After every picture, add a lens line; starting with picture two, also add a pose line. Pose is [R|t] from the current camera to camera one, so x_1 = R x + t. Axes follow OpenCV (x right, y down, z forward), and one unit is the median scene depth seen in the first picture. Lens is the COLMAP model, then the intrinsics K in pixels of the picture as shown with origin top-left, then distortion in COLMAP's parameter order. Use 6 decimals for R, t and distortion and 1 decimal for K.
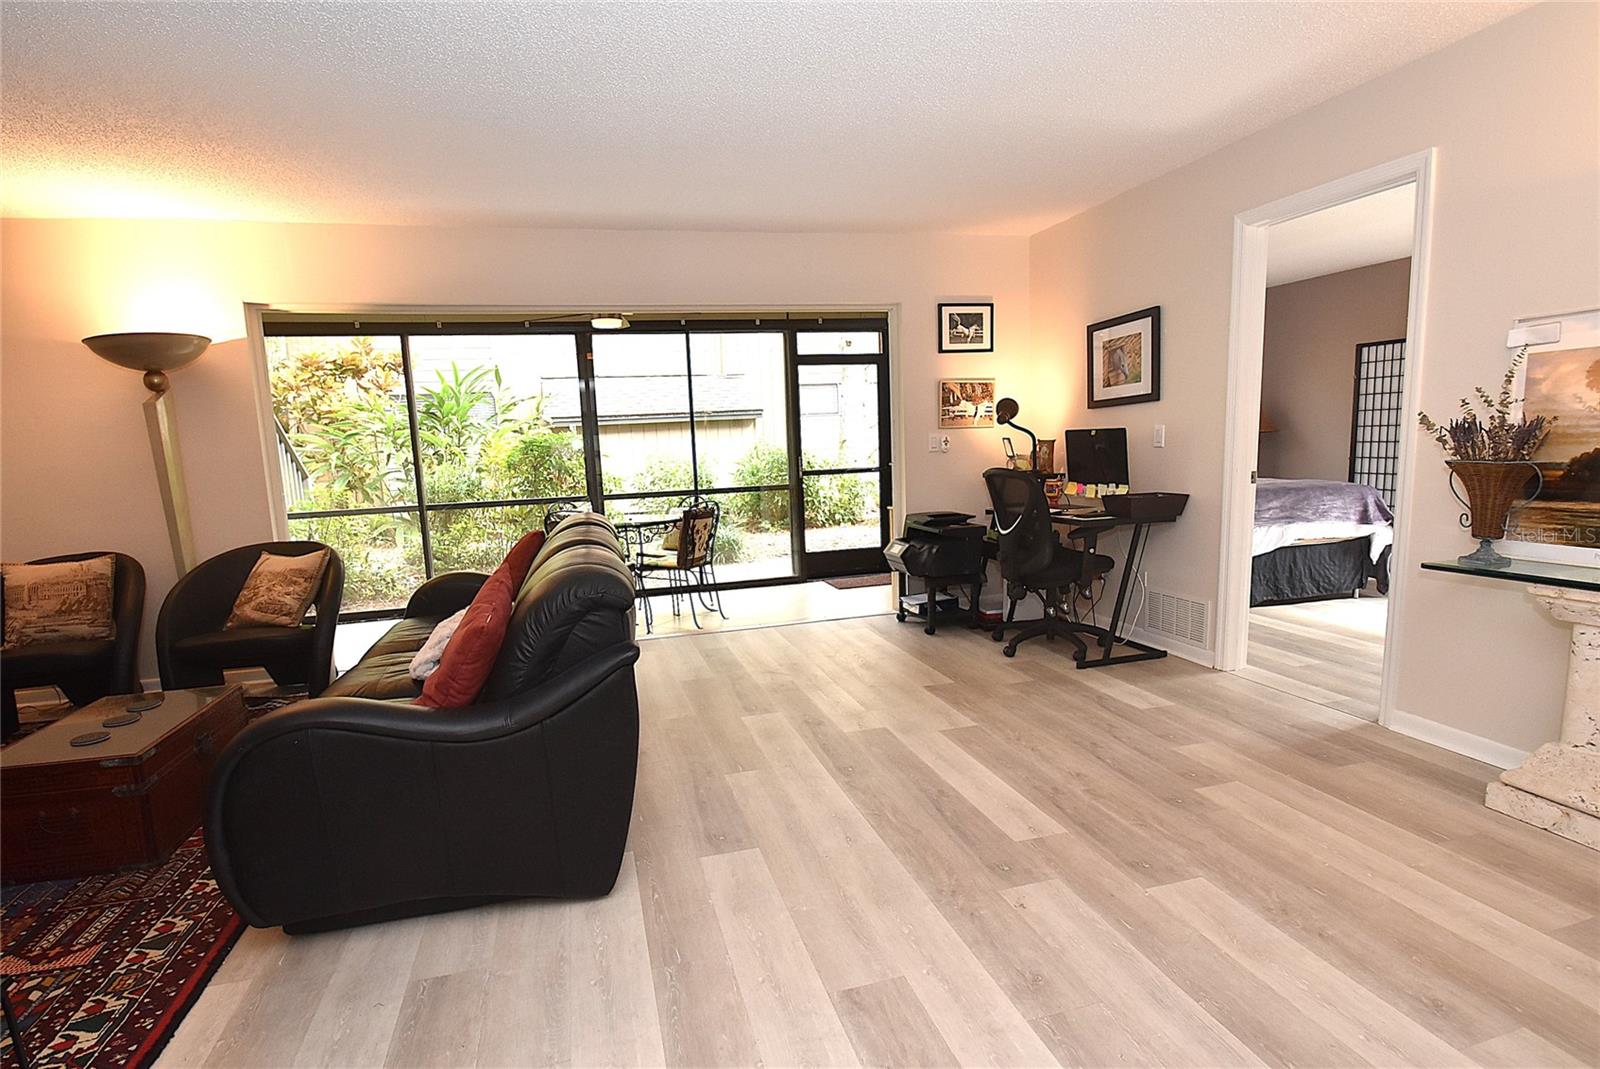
lens RADIAL K [[793.4, 0, 792.7], [0, 793.4, 560.7], [0, 0, 1]] dist [0.003803, -0.021711]
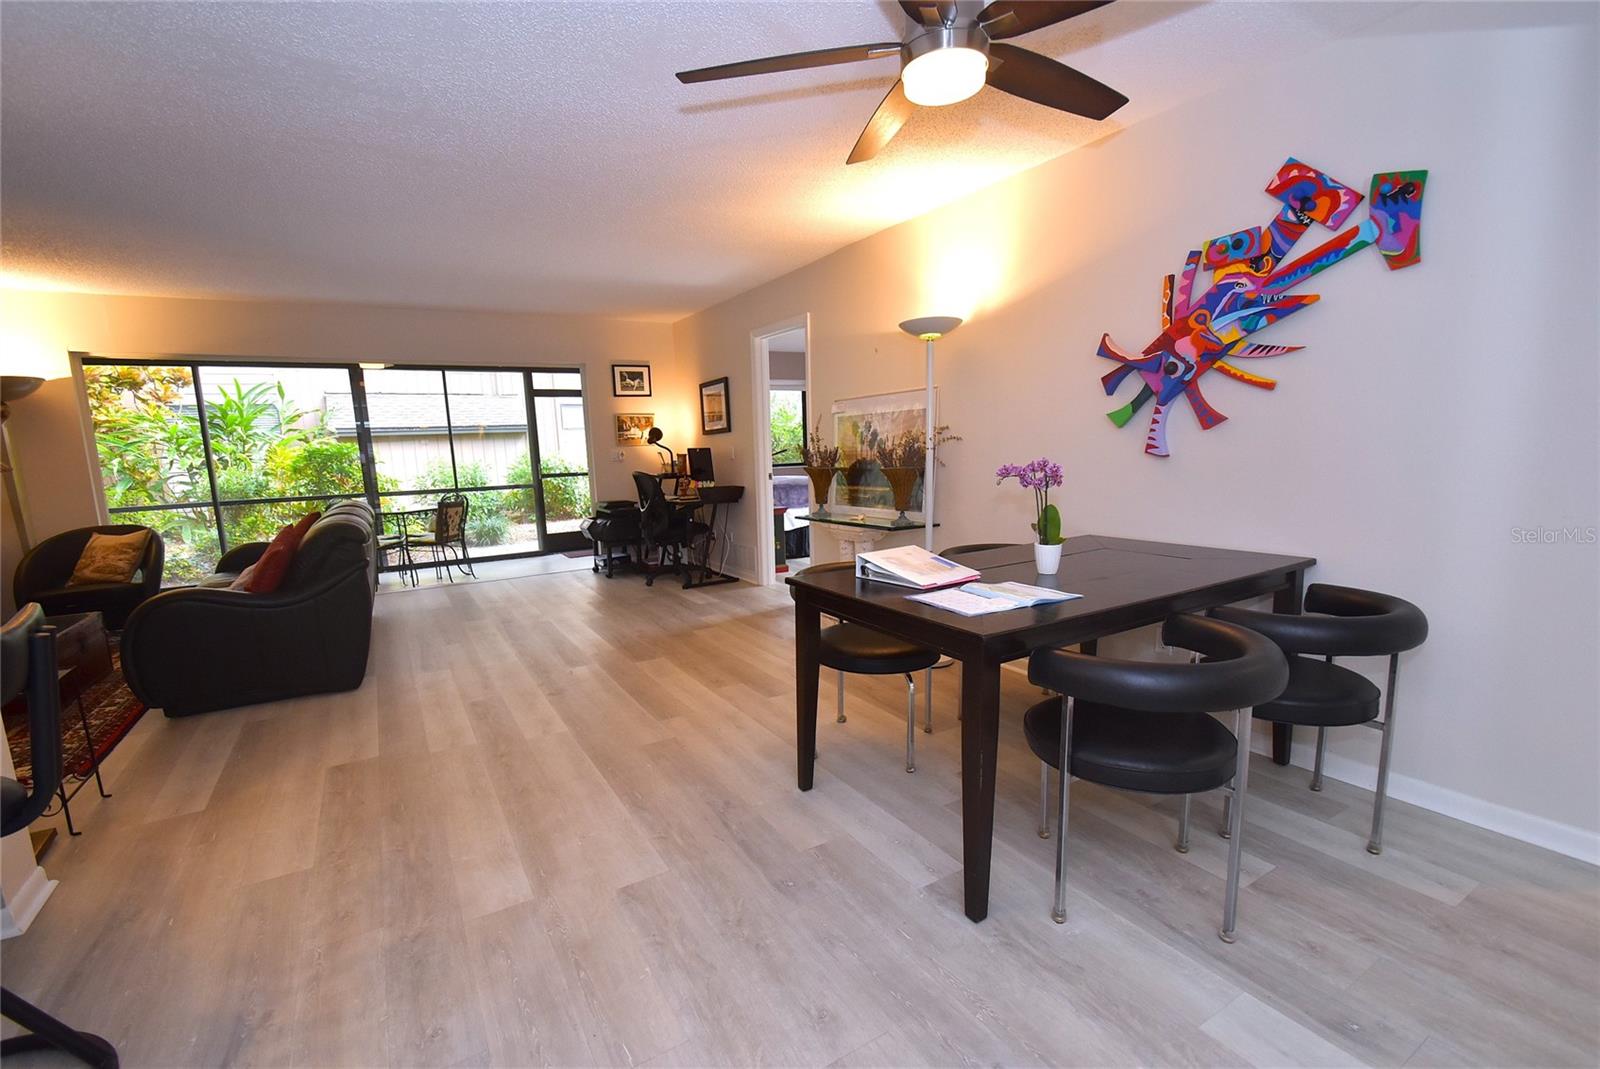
lens RADIAL K [[700.8, 0, 798.1], [0, 700.8, 561.6], [0, 0, 1]] dist [0.007485, -0.013192]
pose [[0.962311, -0.034584, 0.269742, 0.153634], [0.031706, 0.999384, 0.015021, 0.049464], [-0.270096, -0.005903, 0.962815, -0.414774]]
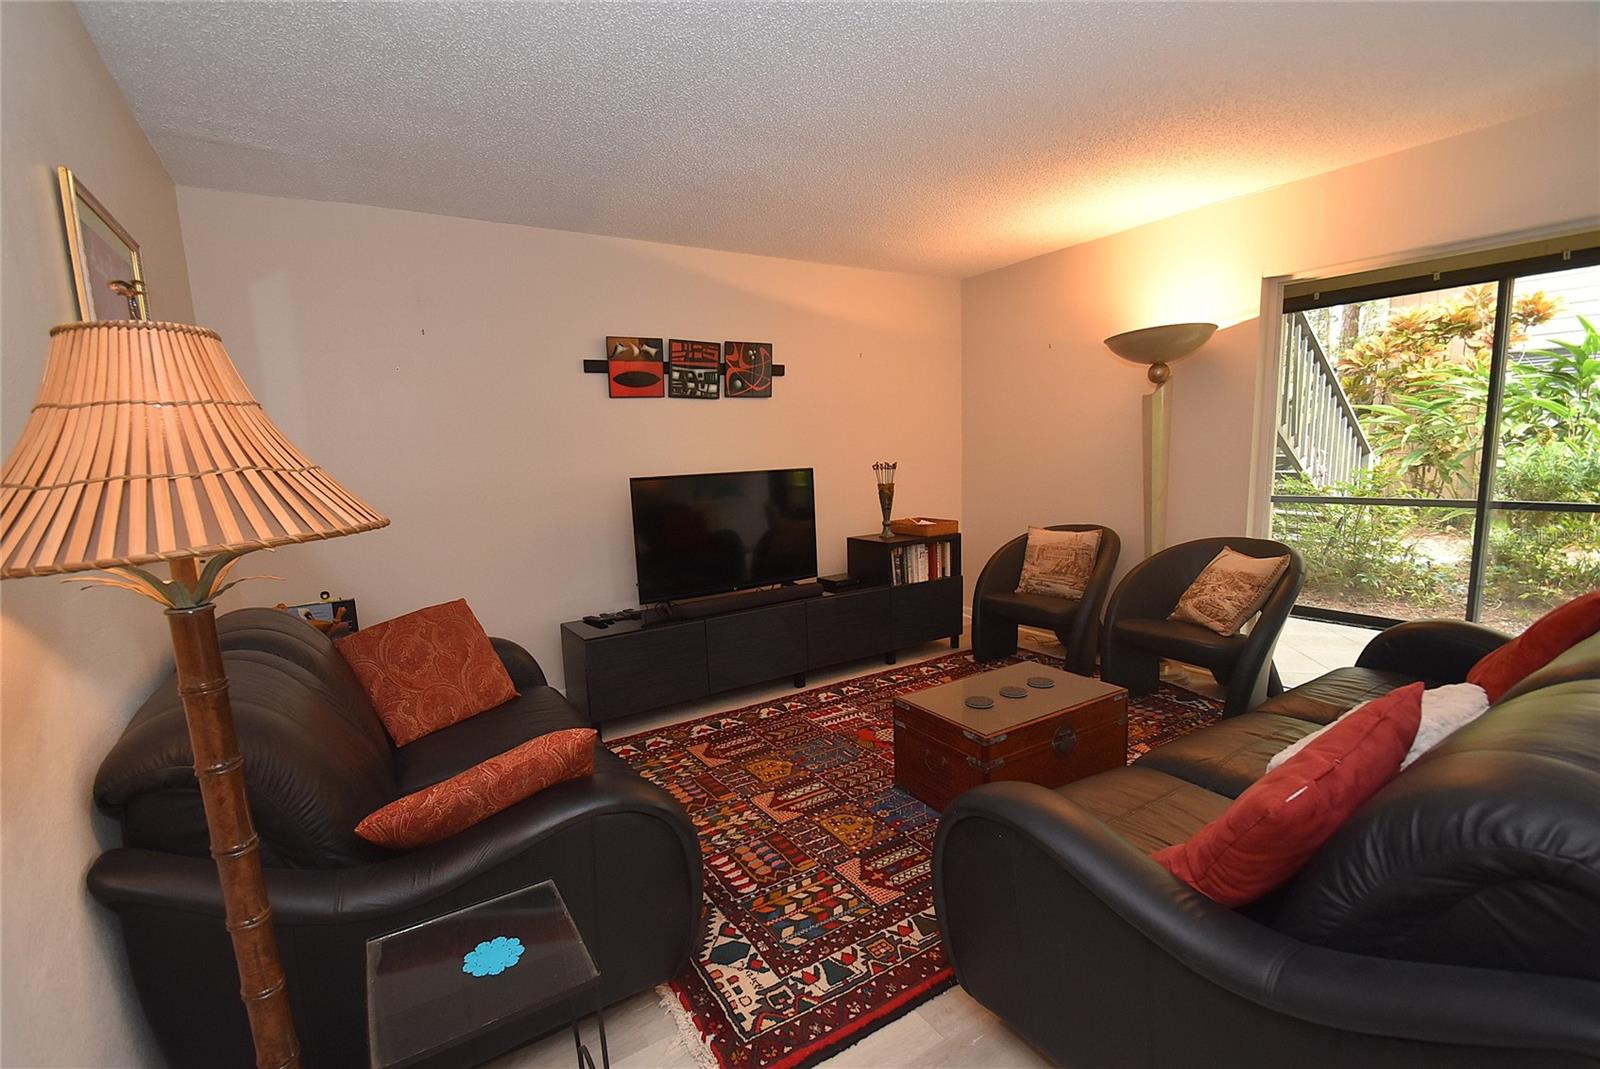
lens RADIAL K [[700.8, 0, 798.1], [0, 700.8, 561.6], [0, 0, 1]] dist [0.007485, -0.013192]
pose [[0.295467, 0.178421, -0.938544, -0.019023], [-0.112470, 0.982070, 0.151288, -0.051458], [0.948709, 0.060858, 0.310237, 0.201390]]
